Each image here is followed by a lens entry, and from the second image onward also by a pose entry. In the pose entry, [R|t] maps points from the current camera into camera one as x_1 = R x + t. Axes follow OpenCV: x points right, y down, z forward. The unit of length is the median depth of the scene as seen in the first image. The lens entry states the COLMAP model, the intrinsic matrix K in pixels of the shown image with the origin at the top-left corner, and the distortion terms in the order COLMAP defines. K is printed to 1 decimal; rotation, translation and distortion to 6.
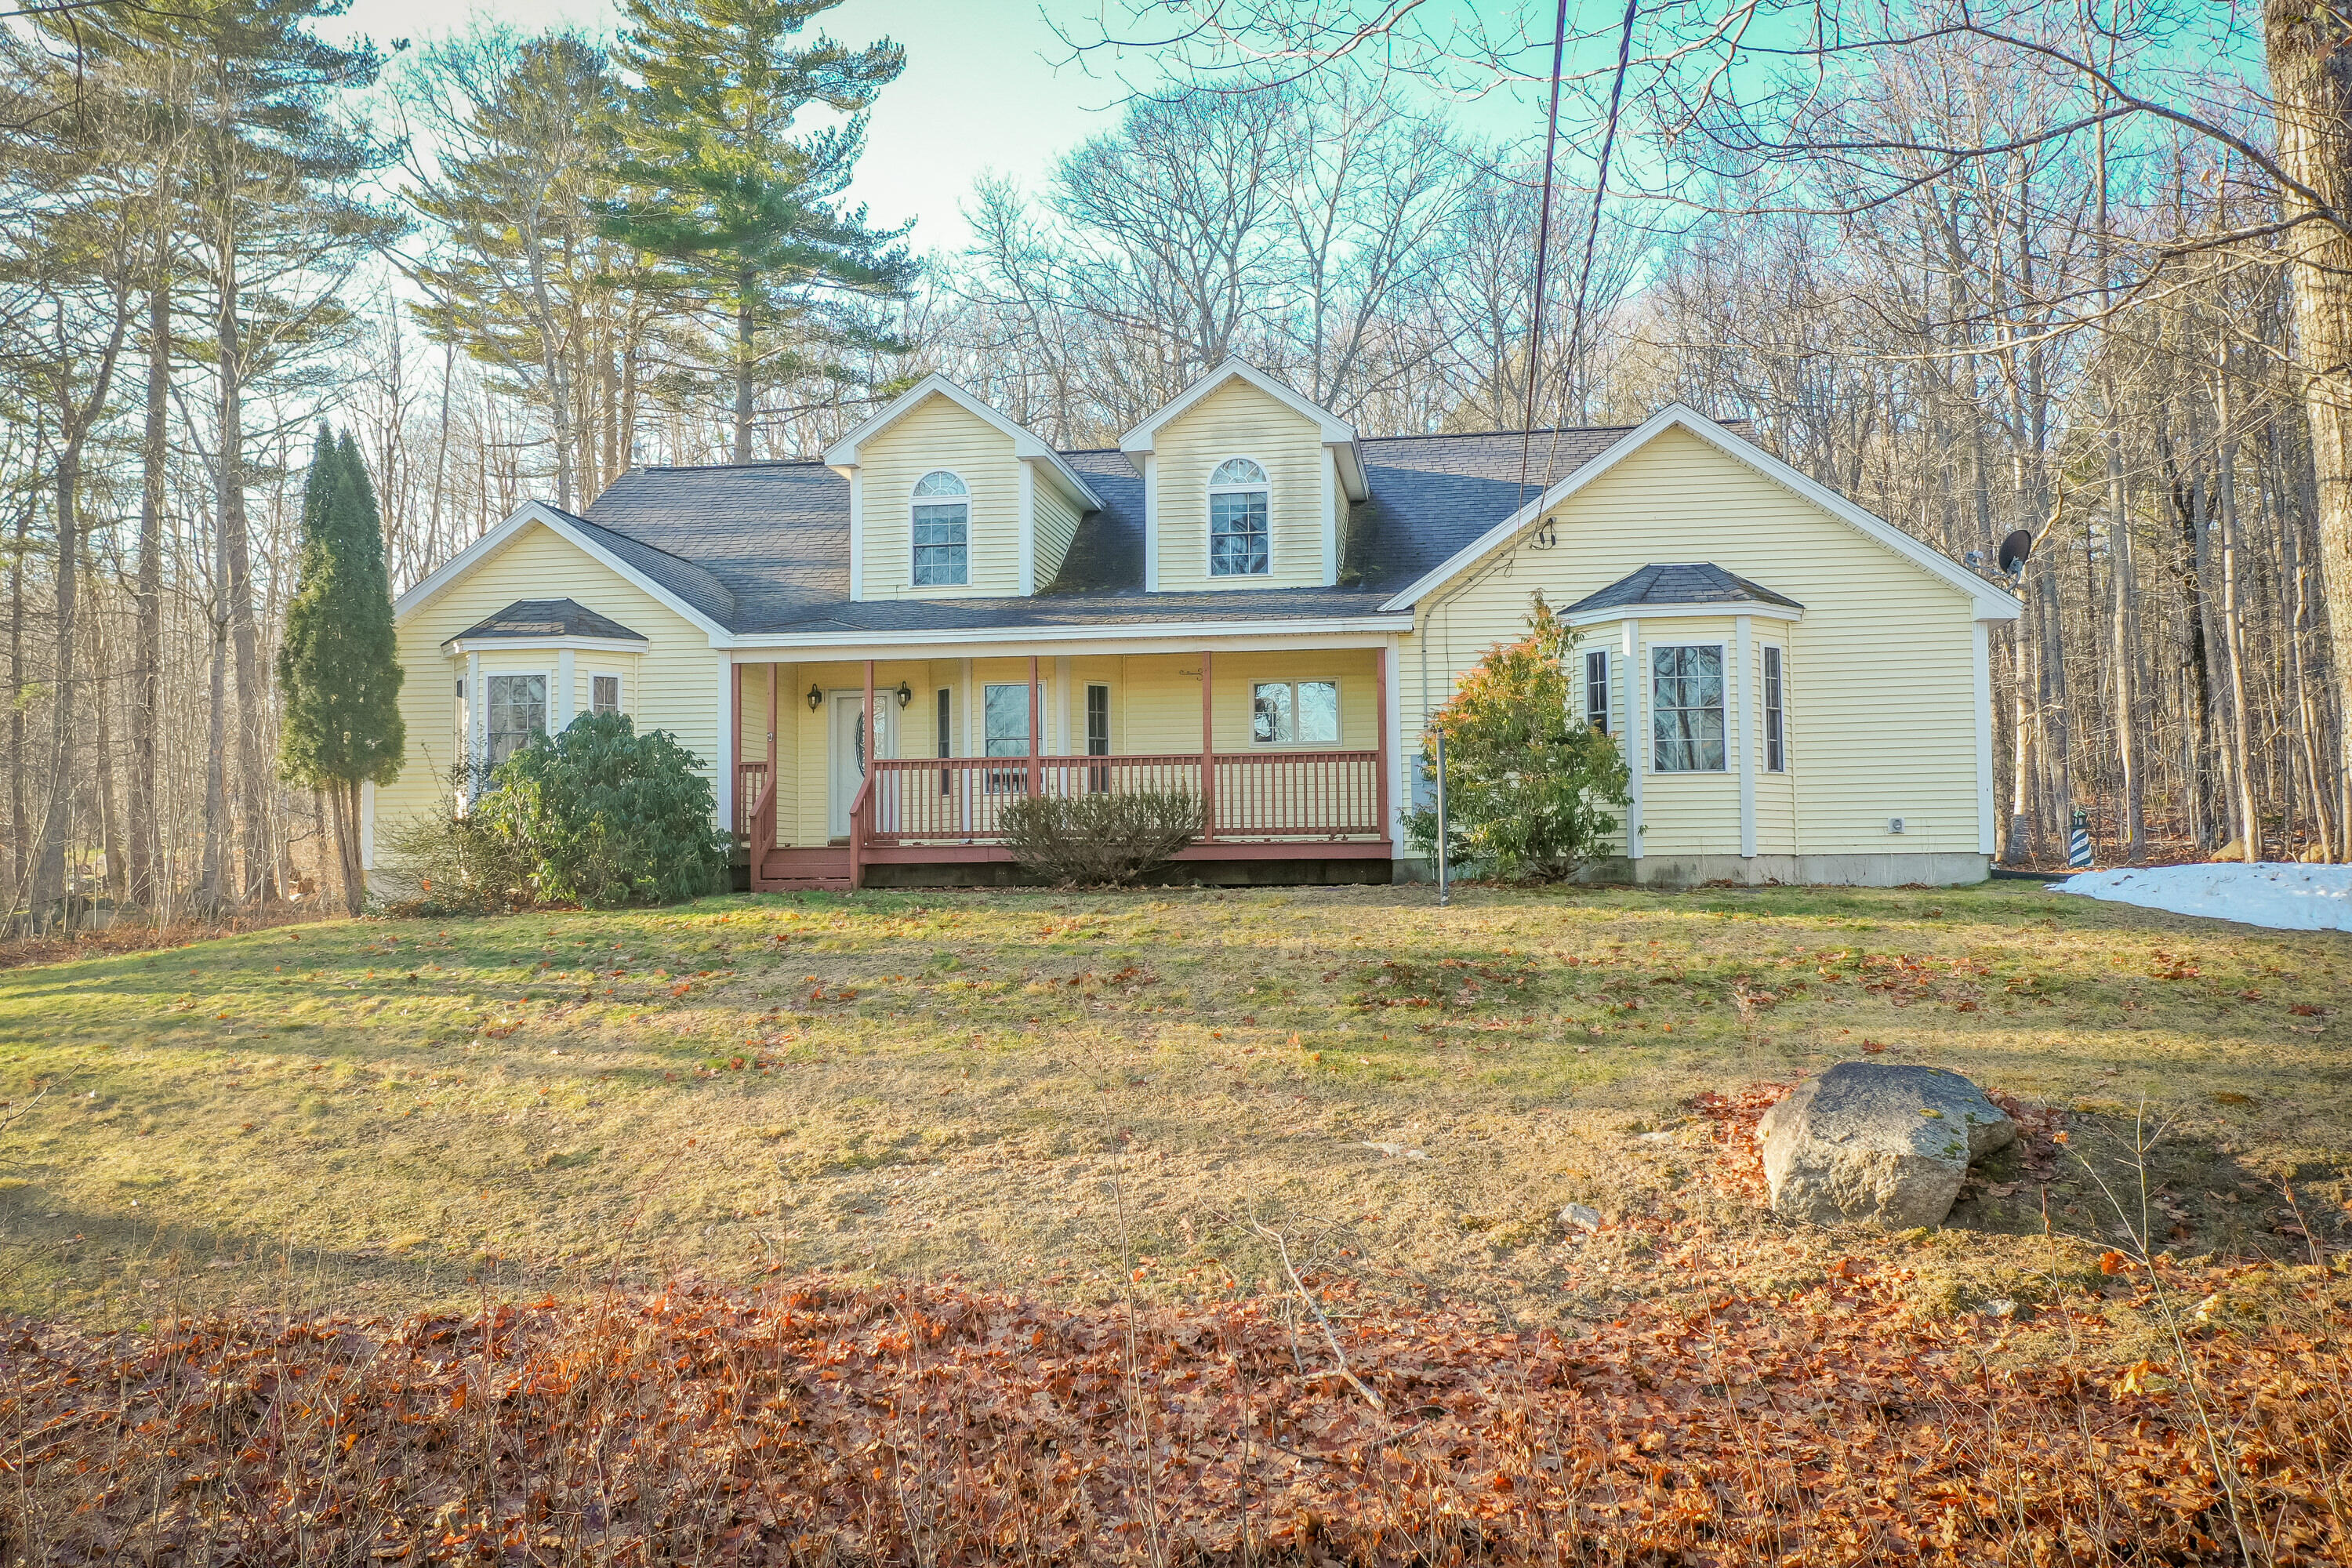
lens RADIAL K [[1842.5, 0, 1183.9], [0, 1842.5, 783.8], [0, 0, 1]] dist [-0.000336, -0.000769]
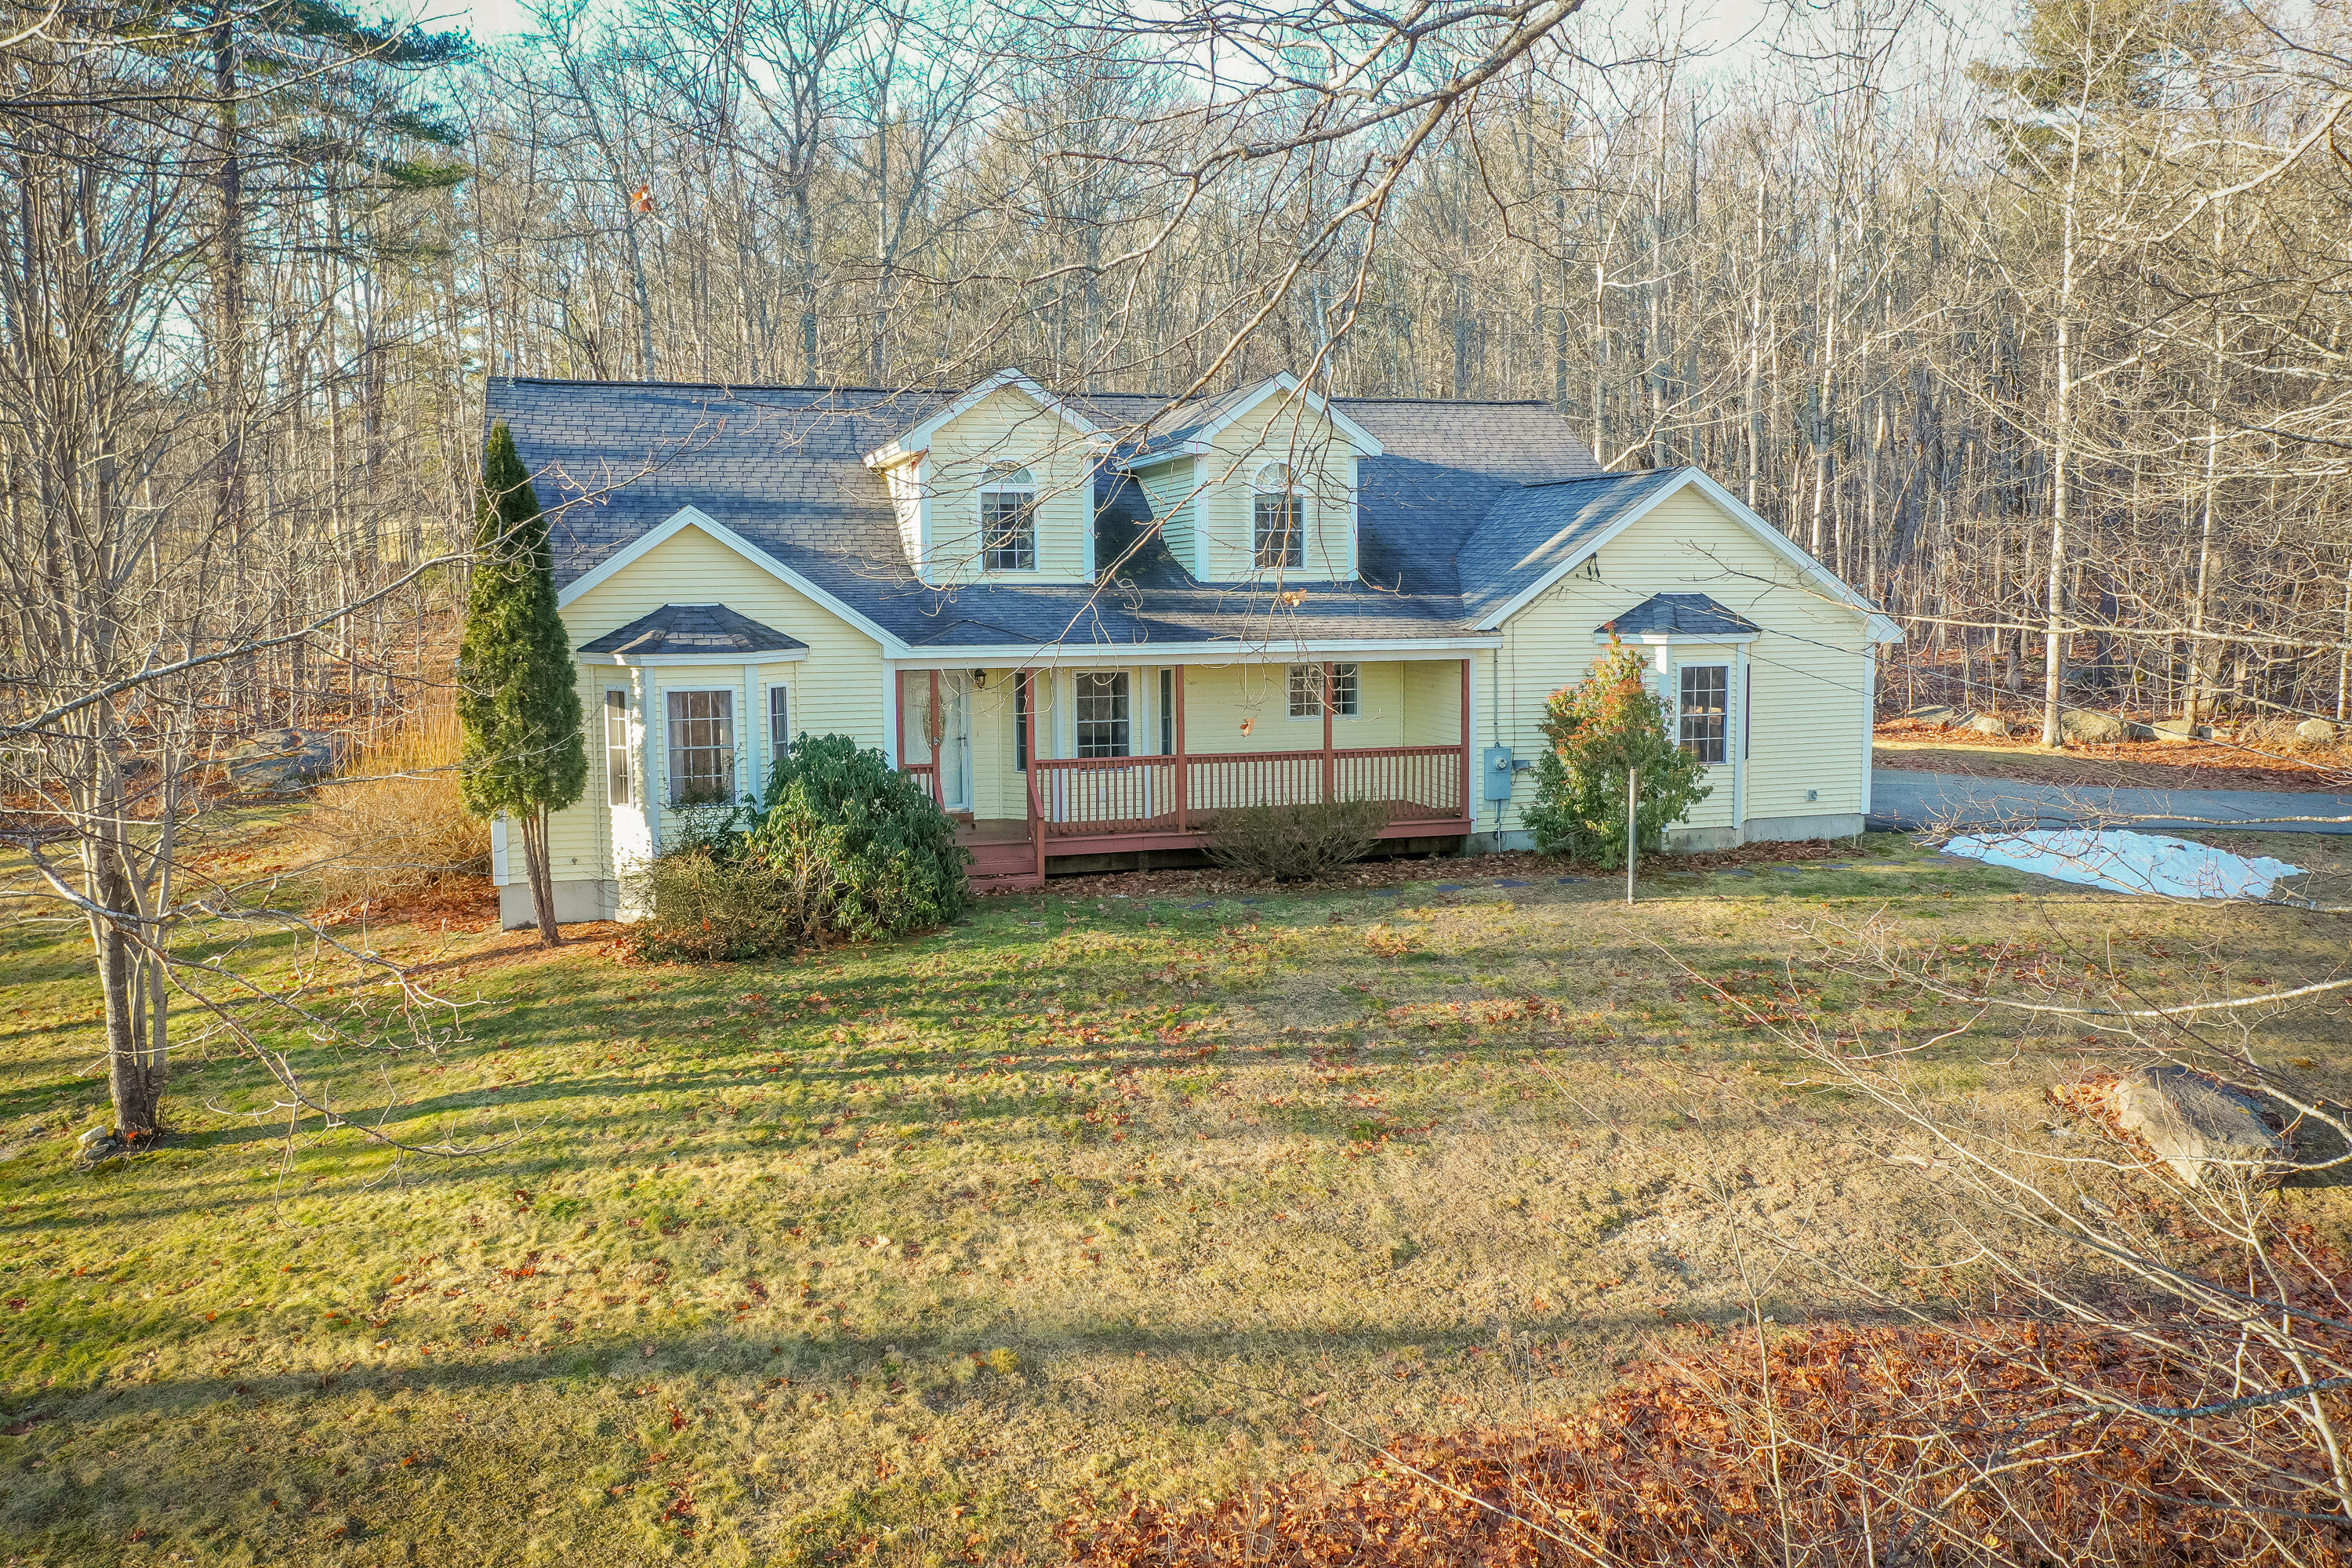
lens RADIAL K [[1842.5, 0, 1180.3], [0, 1842.5, 781.3], [0, 0, 1]] dist [-0.000336, -0.000769]
pose [[0.903920, -0.044975, 0.425330, -0.573799], [-0.020325, 0.988815, 0.147754, -0.168894], [-0.427218, -0.142203, 0.892896, 0.000967]]
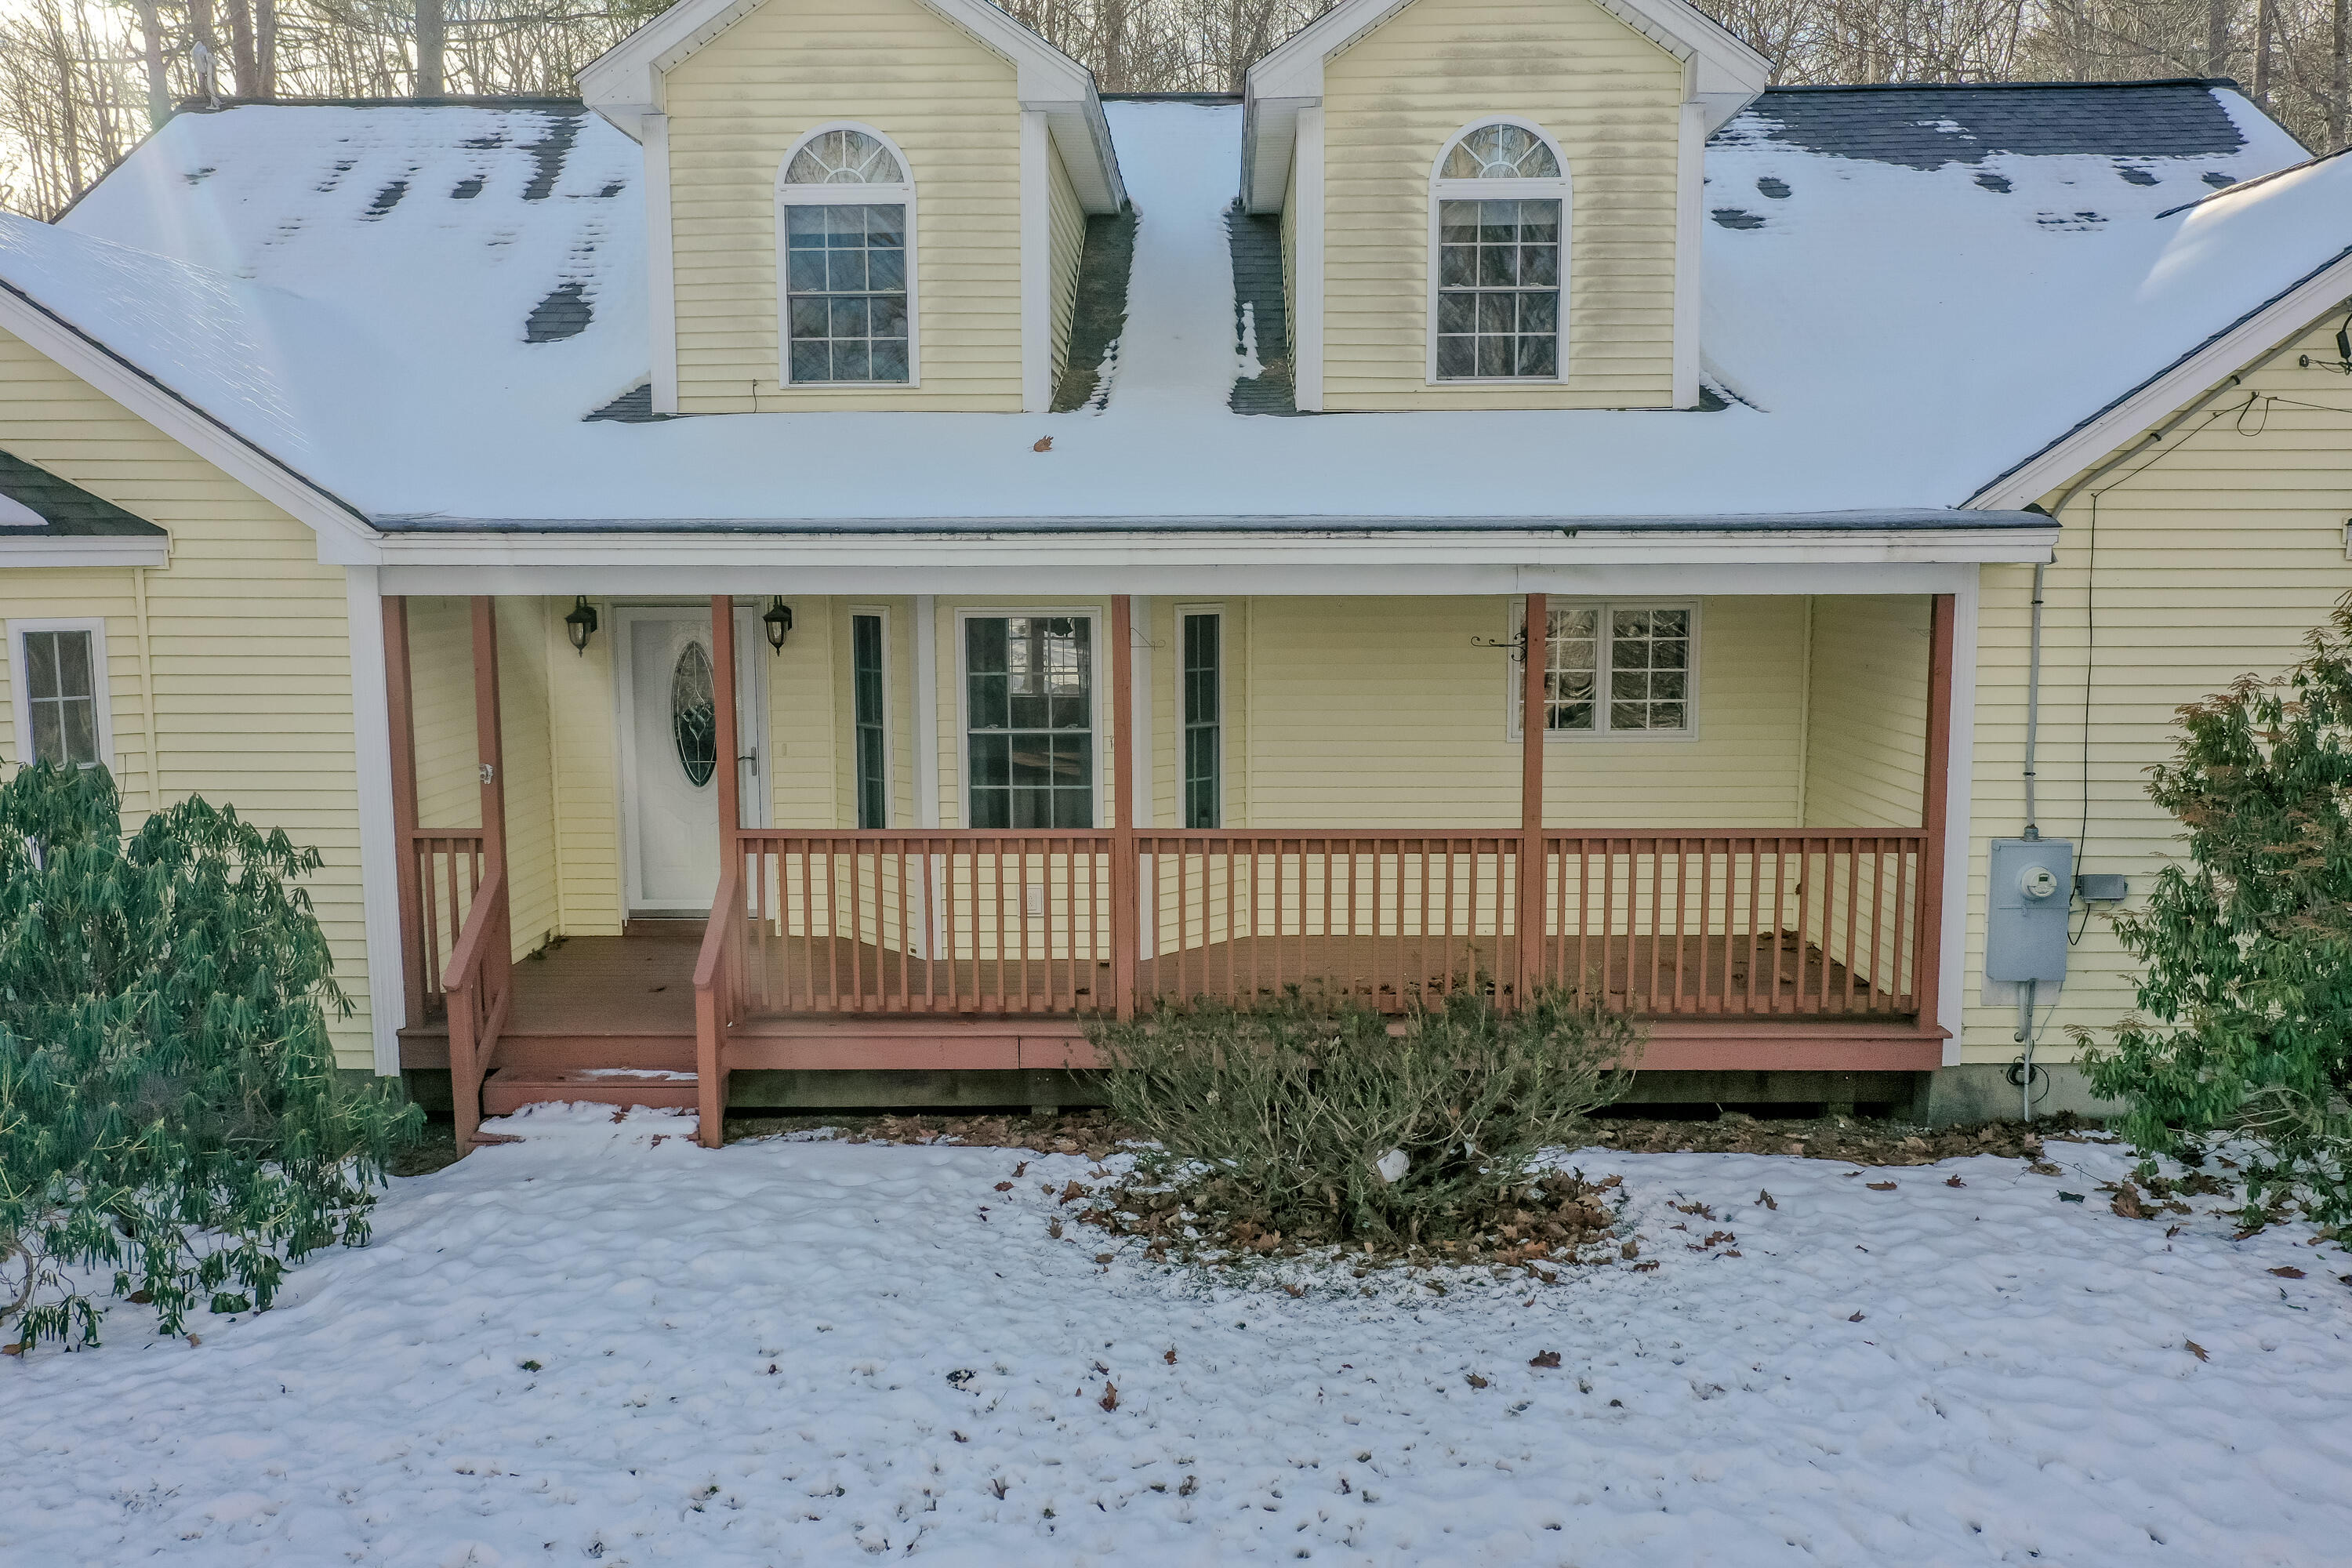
lens RADIAL K [[1842.5, 0, 1190.9], [0, 1842.5, 790.0], [0, 0, 1]] dist [-0.000336, -0.000769]
pose [[0.991126, -0.012193, 0.132363, -0.126780], [-0.011067, 0.984757, 0.173585, -0.102037], [-0.132461, -0.173509, 0.975883, 0.594648]]
